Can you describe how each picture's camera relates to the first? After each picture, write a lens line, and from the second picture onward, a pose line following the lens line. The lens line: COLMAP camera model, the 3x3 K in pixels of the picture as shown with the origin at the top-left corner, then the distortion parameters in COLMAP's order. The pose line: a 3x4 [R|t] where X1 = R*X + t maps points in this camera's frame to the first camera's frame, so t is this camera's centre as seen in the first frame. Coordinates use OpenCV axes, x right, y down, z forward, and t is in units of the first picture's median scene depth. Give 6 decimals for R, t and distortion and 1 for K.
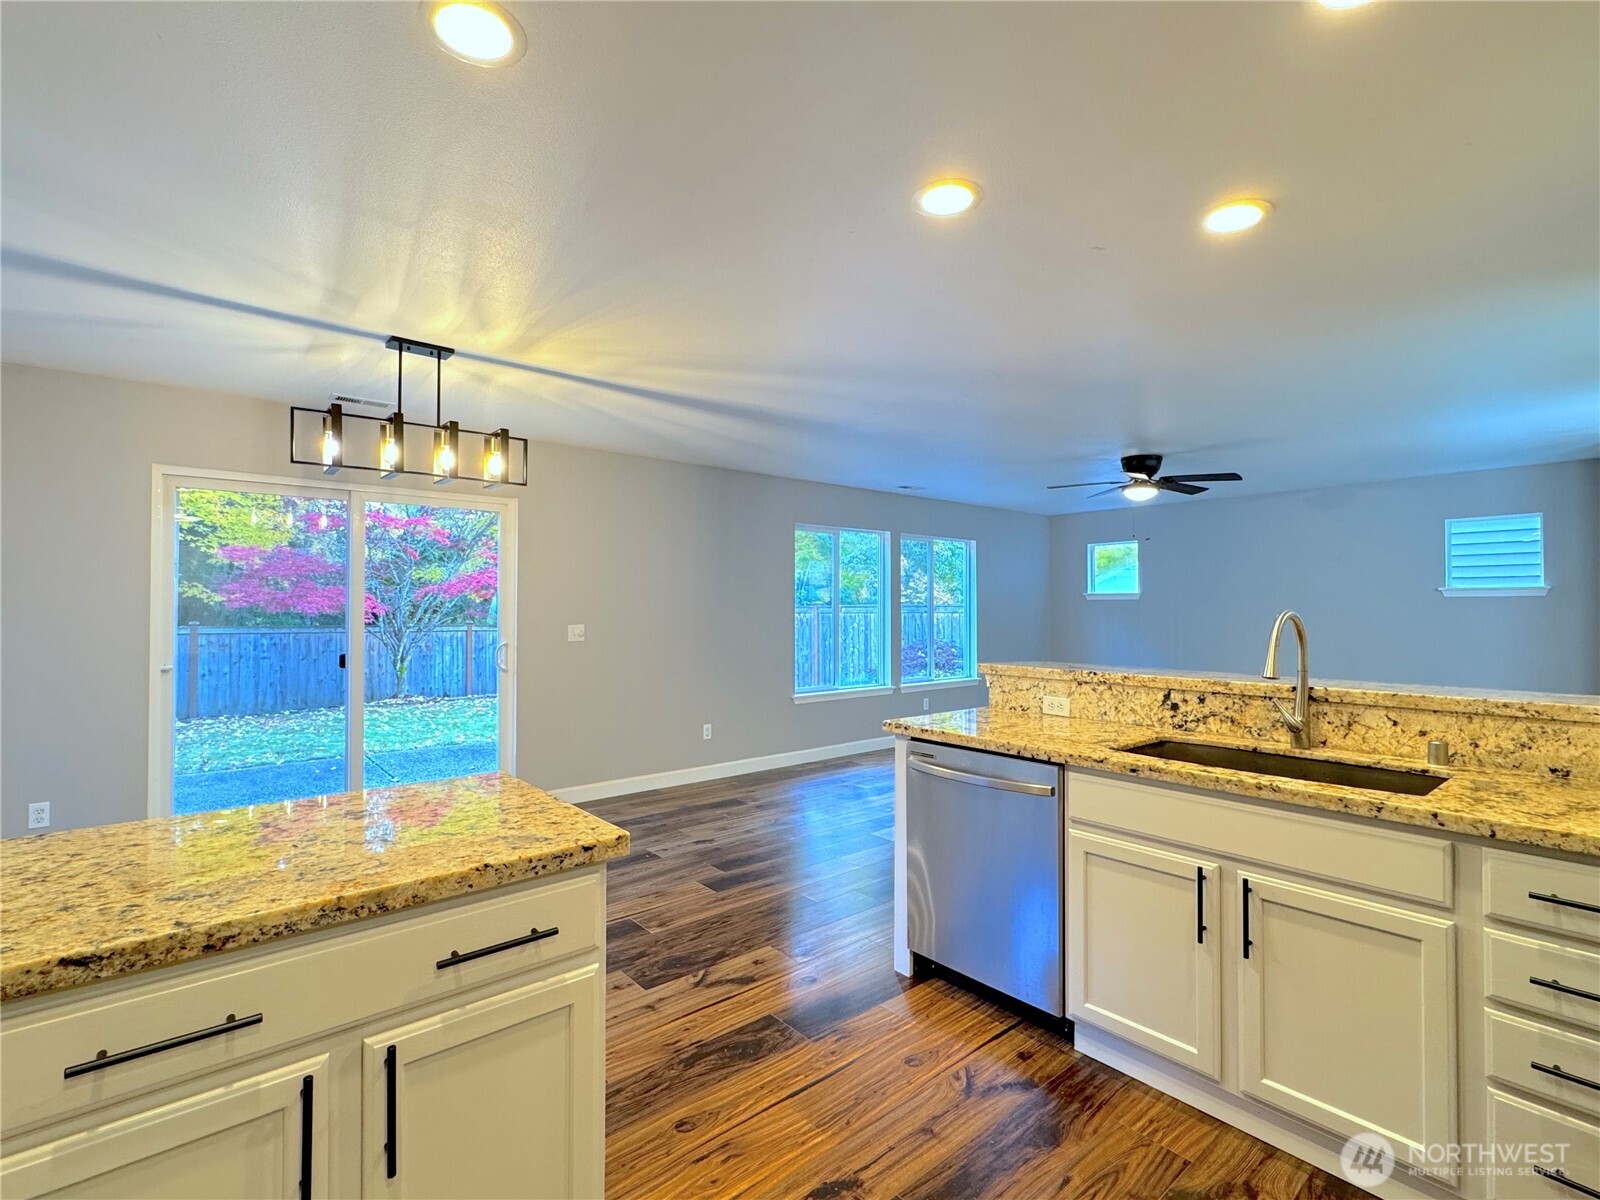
lens RADIAL K [[746.2, 0, 798.8], [0, 746.2, 599.9], [0, 0, 1]] dist [-0.003197, 0.000167]
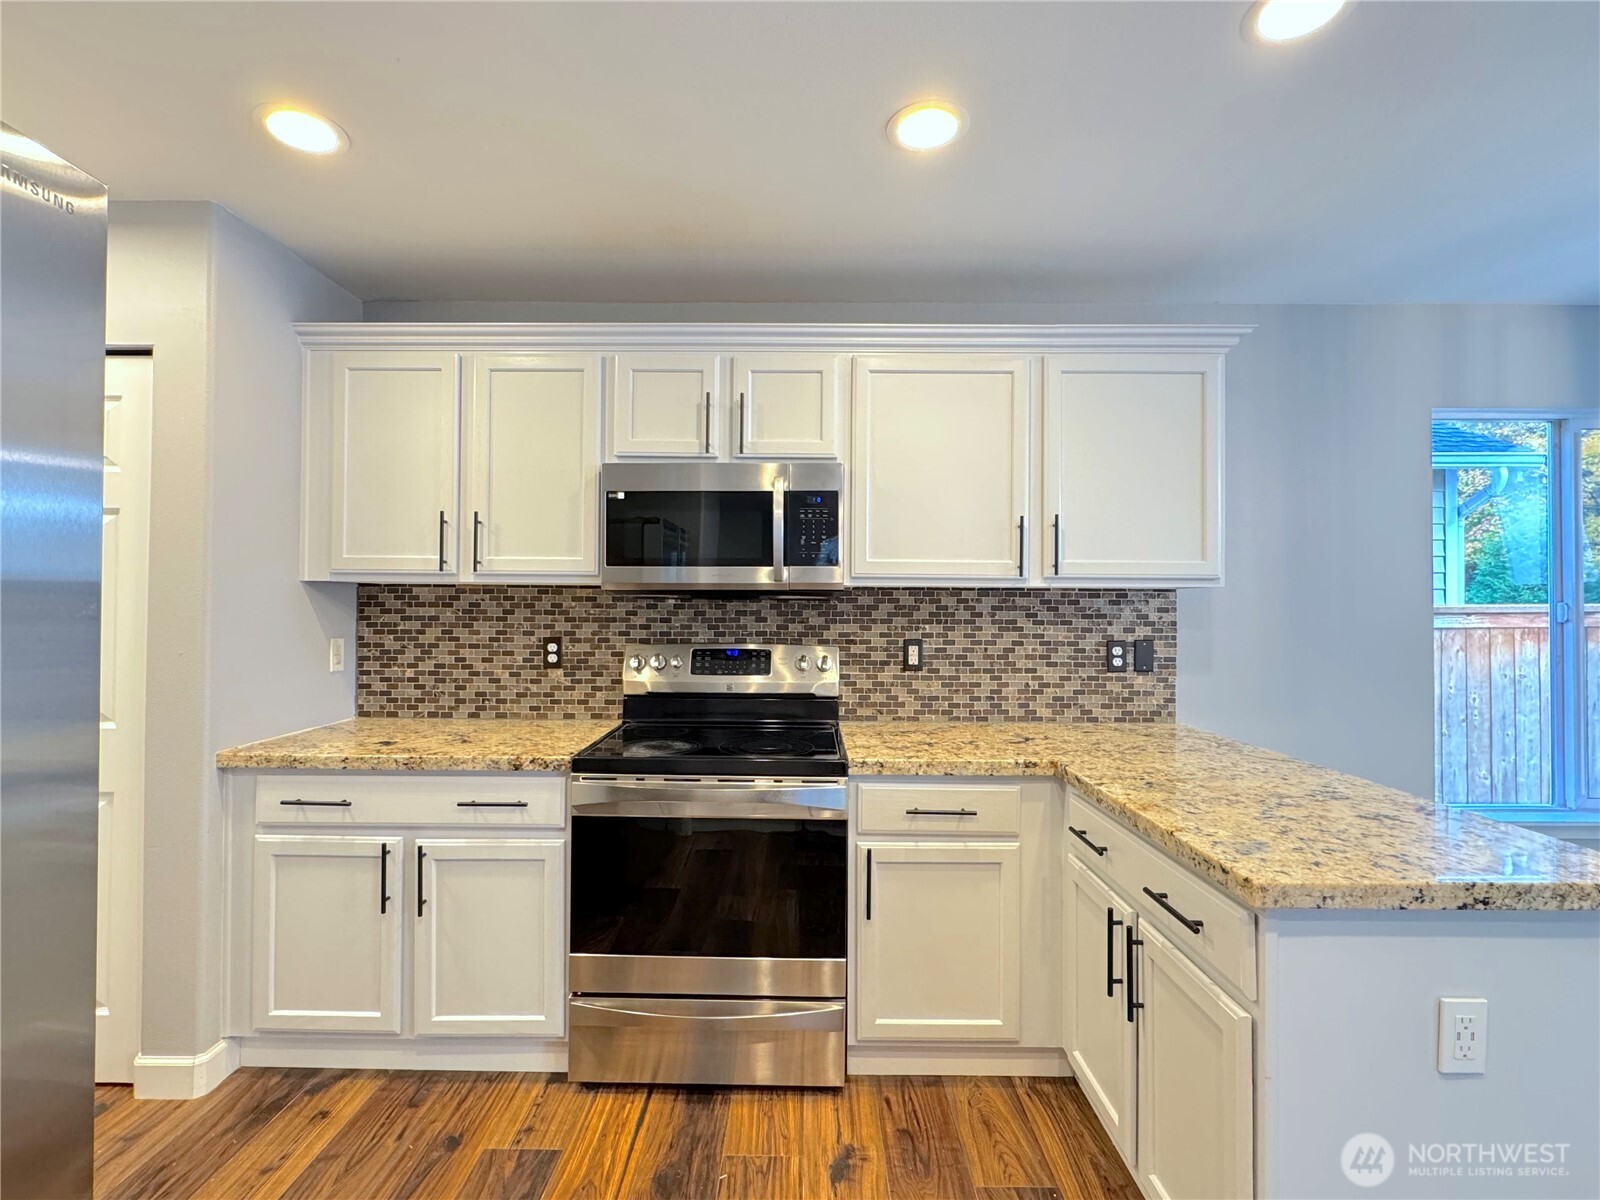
lens RADIAL K [[746.2, 0, 799.7], [0, 746.2, 598.3], [0, 0, 1]] dist [-0.003197, 0.000167]
pose [[-0.651220, -0.013568, -0.758768, 0.445547], [0.002448, 0.999797, -0.019979, 0.009398], [0.758885, -0.014869, -0.651054, 0.710040]]
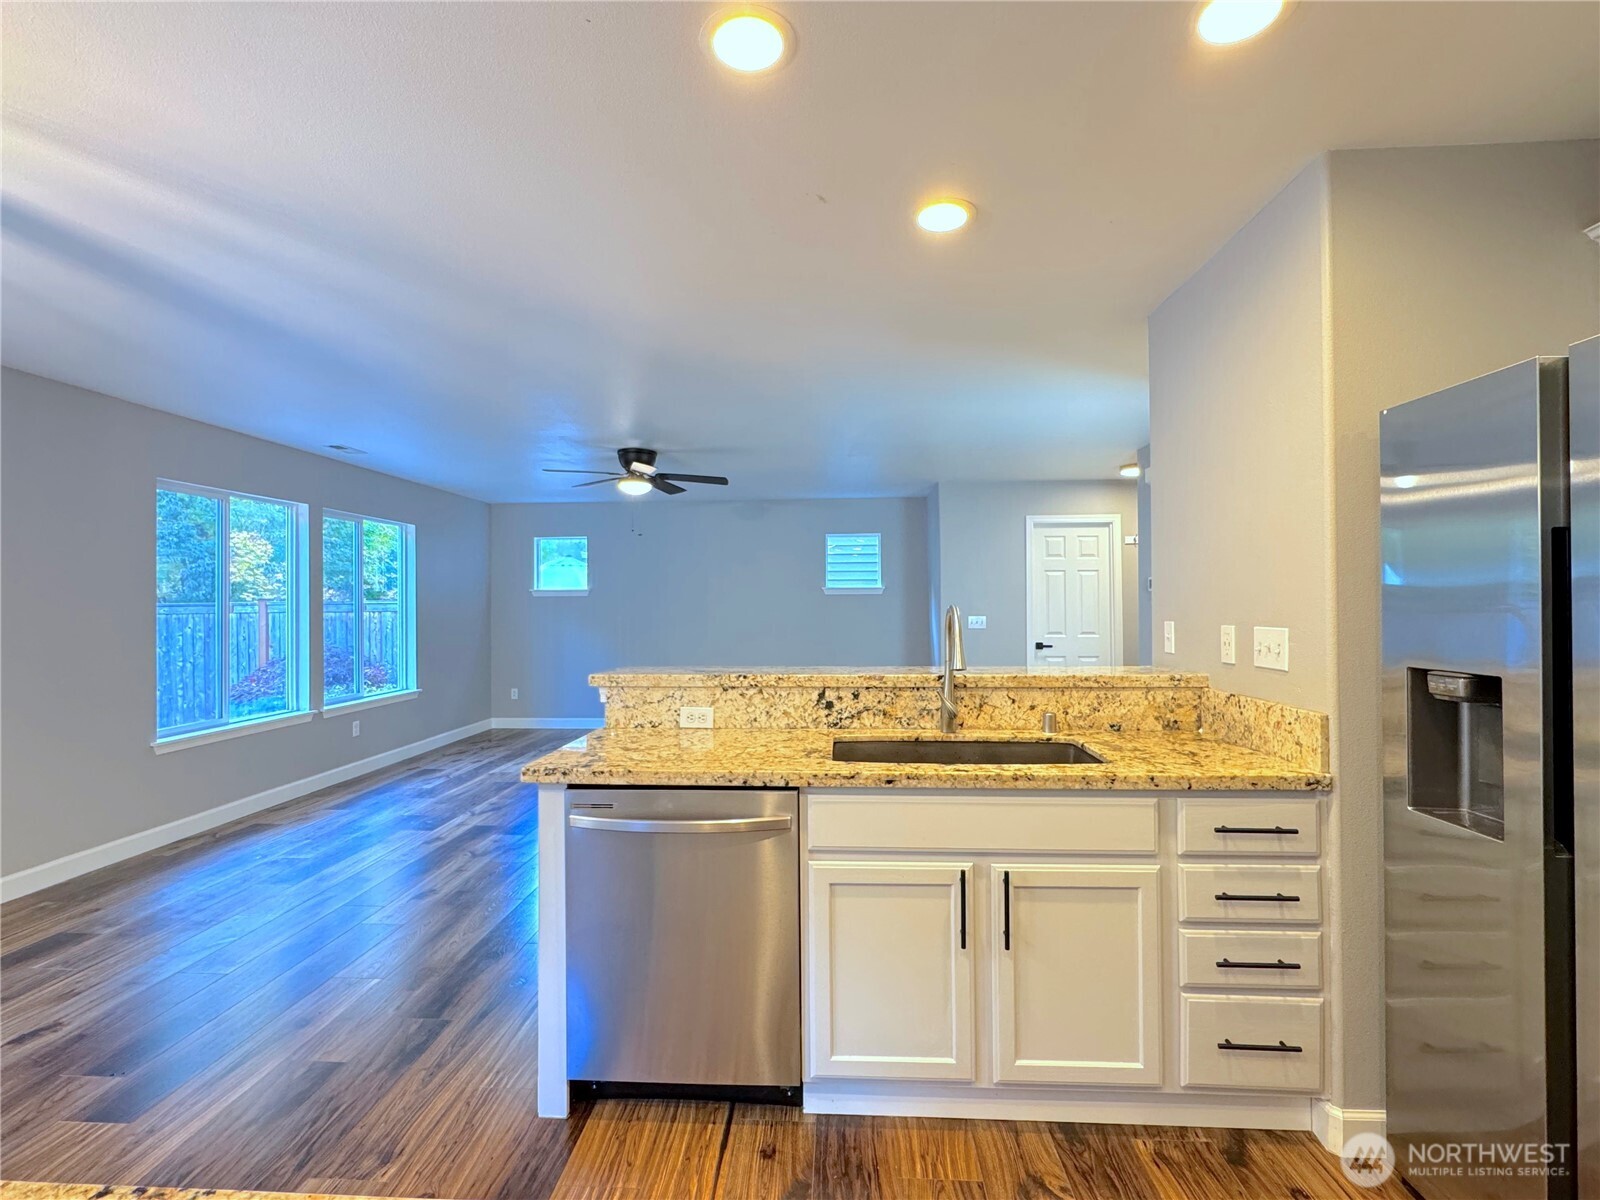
lens RADIAL K [[746.2, 0, 797.5], [0, 746.2, 603.1], [0, 0, 1]] dist [-0.003197, 0.000167]
pose [[0.686814, -0.003252, 0.726826, -0.262981], [-0.002325, 0.999975, 0.006671, 0.004629], [-0.726829, -0.006272, 0.686789, 0.415746]]
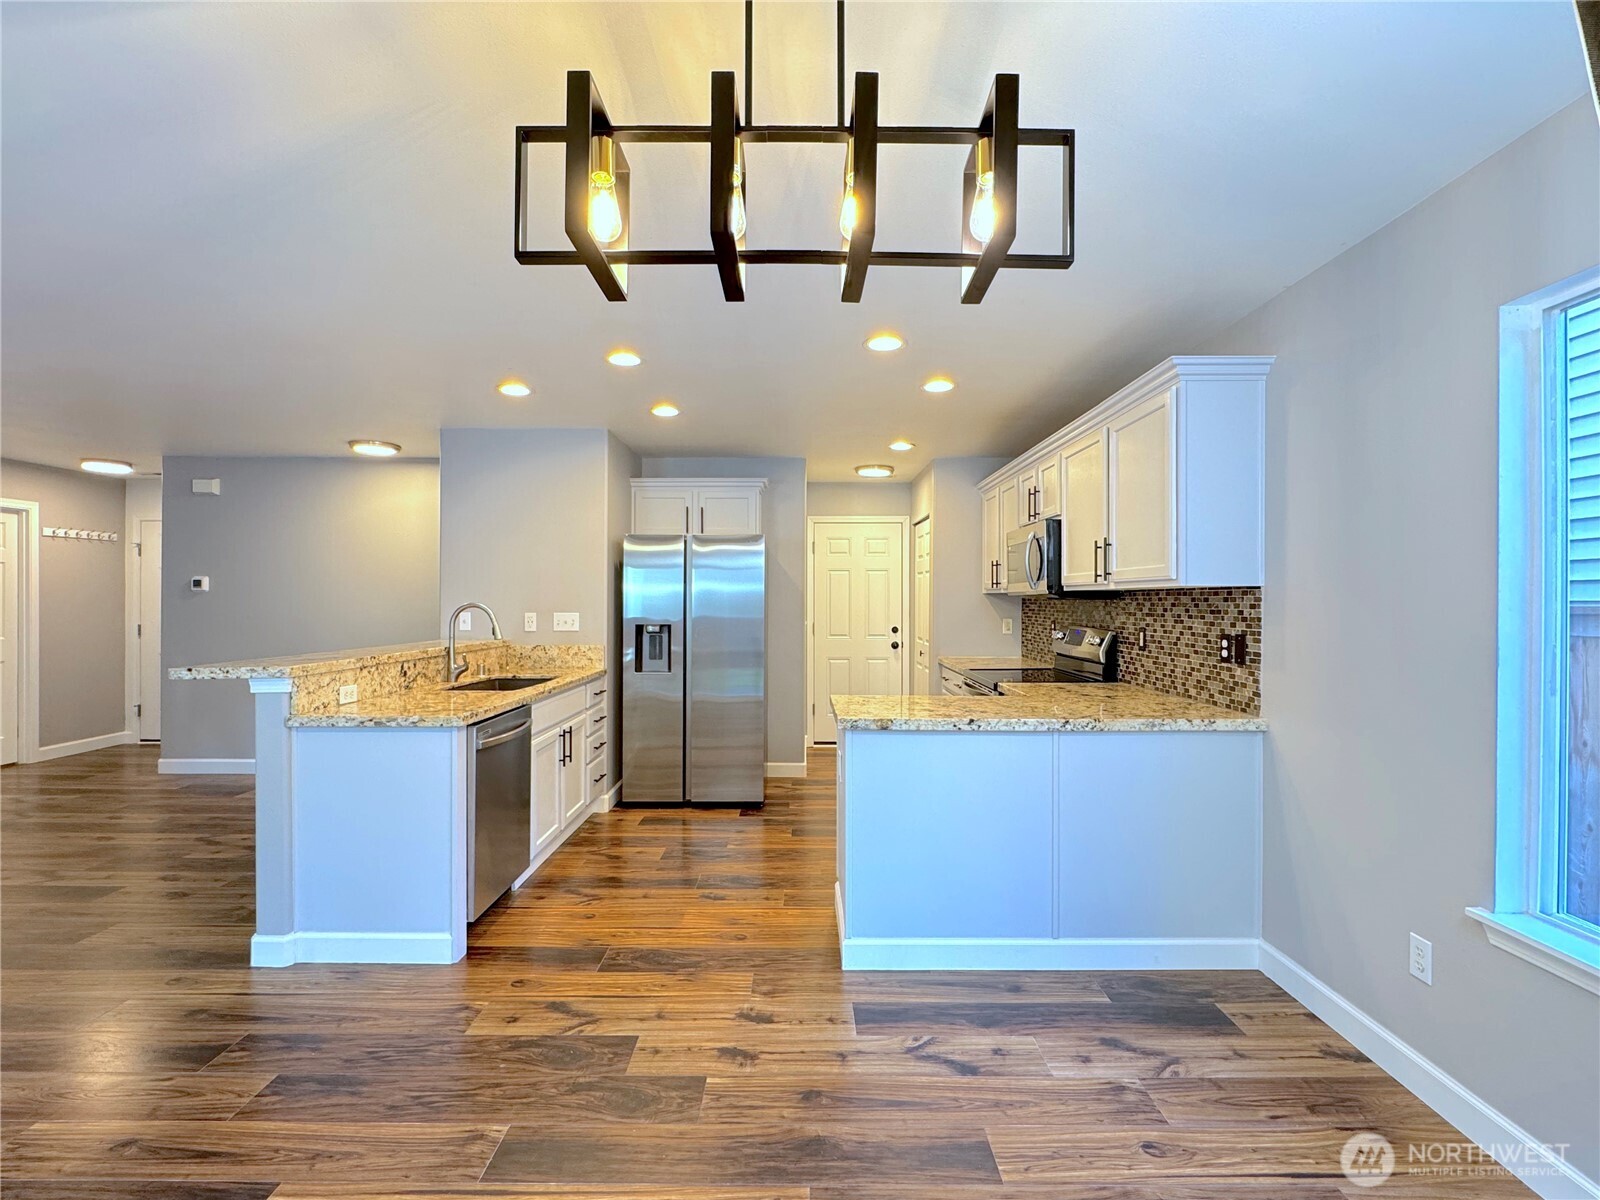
lens RADIAL K [[746.2, 0, 798.8], [0, 746.2, 603.3], [0, 0, 1]] dist [-0.003197, 0.000167]
pose [[-0.762463, -0.005025, 0.647012, -1.063475], [-0.011168, 0.999923, -0.005395, 0.015689], [-0.646935, -0.011339, -0.762461, 1.801678]]
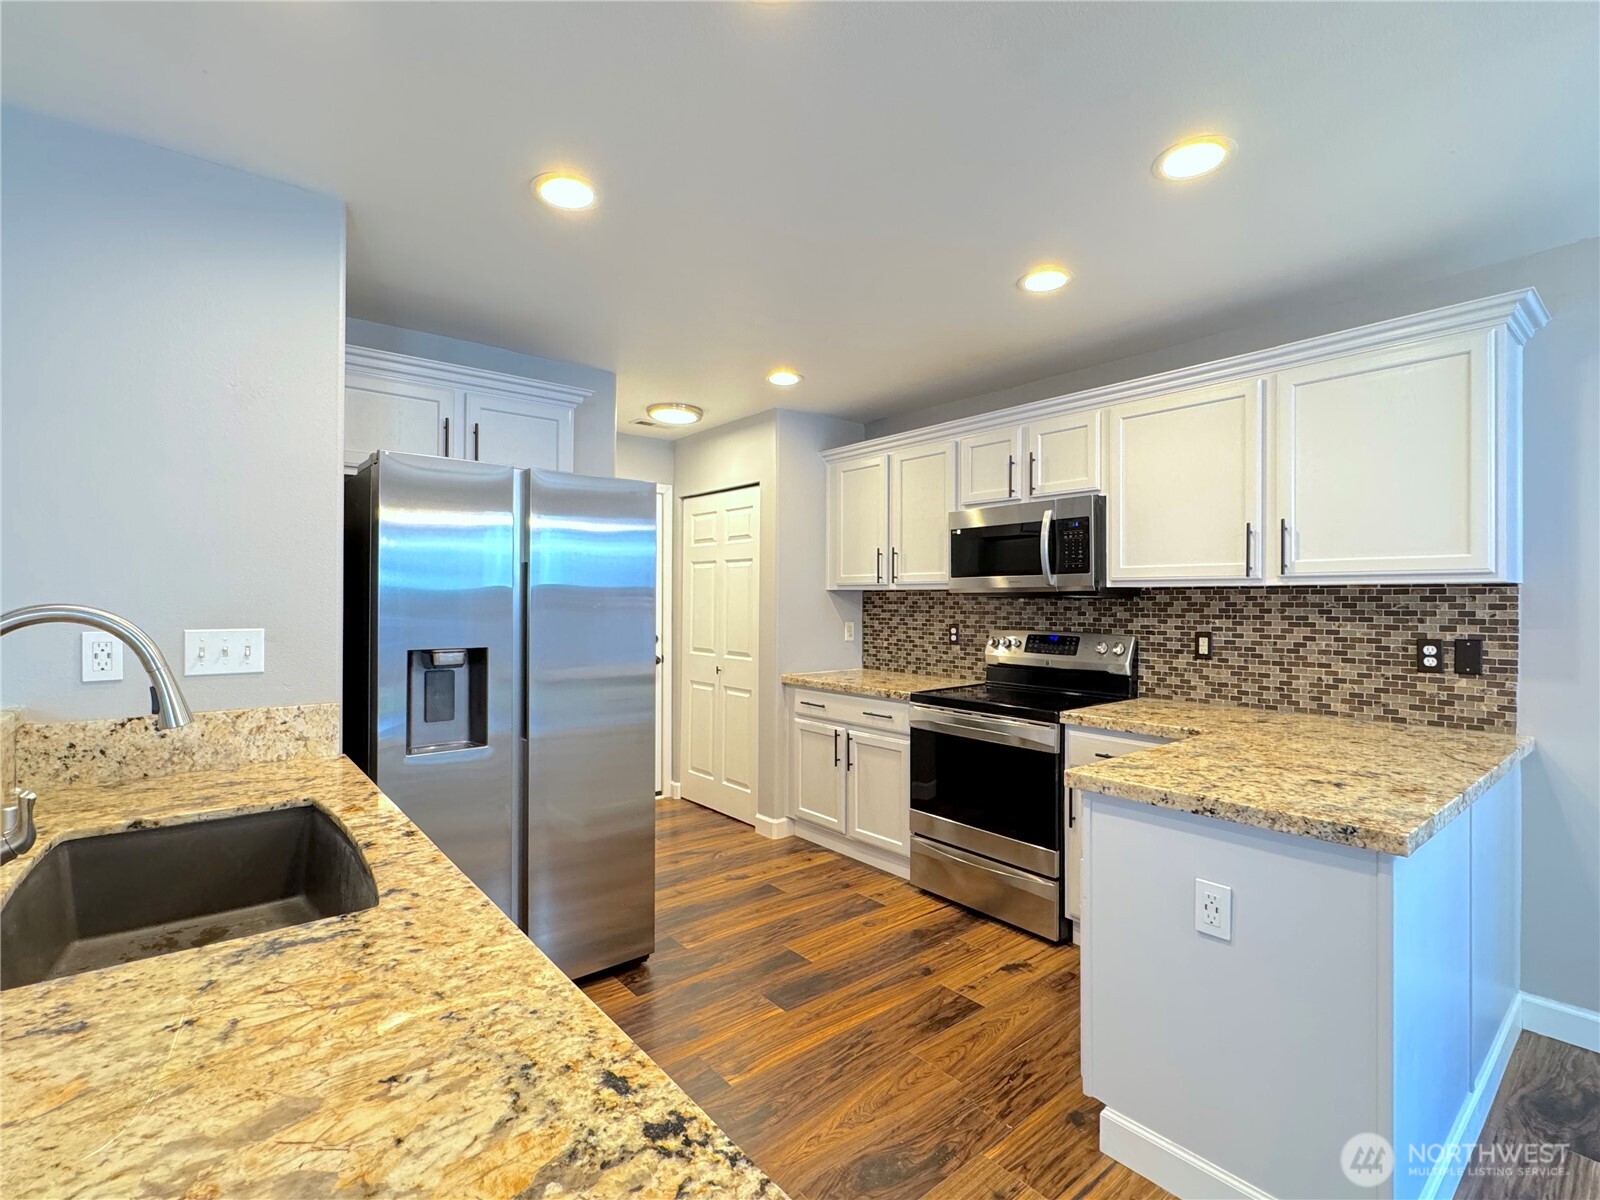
lens RADIAL K [[746.2, 0, 800.8], [0, 746.2, 599.2], [0, 0, 1]] dist [-0.003197, 0.000167]
pose [[-0.999930, -0.004495, 0.010939, 0.145487], [-0.004657, 0.999878, -0.014896, 0.015254], [-0.010870, -0.014946, -0.999829, 1.448465]]
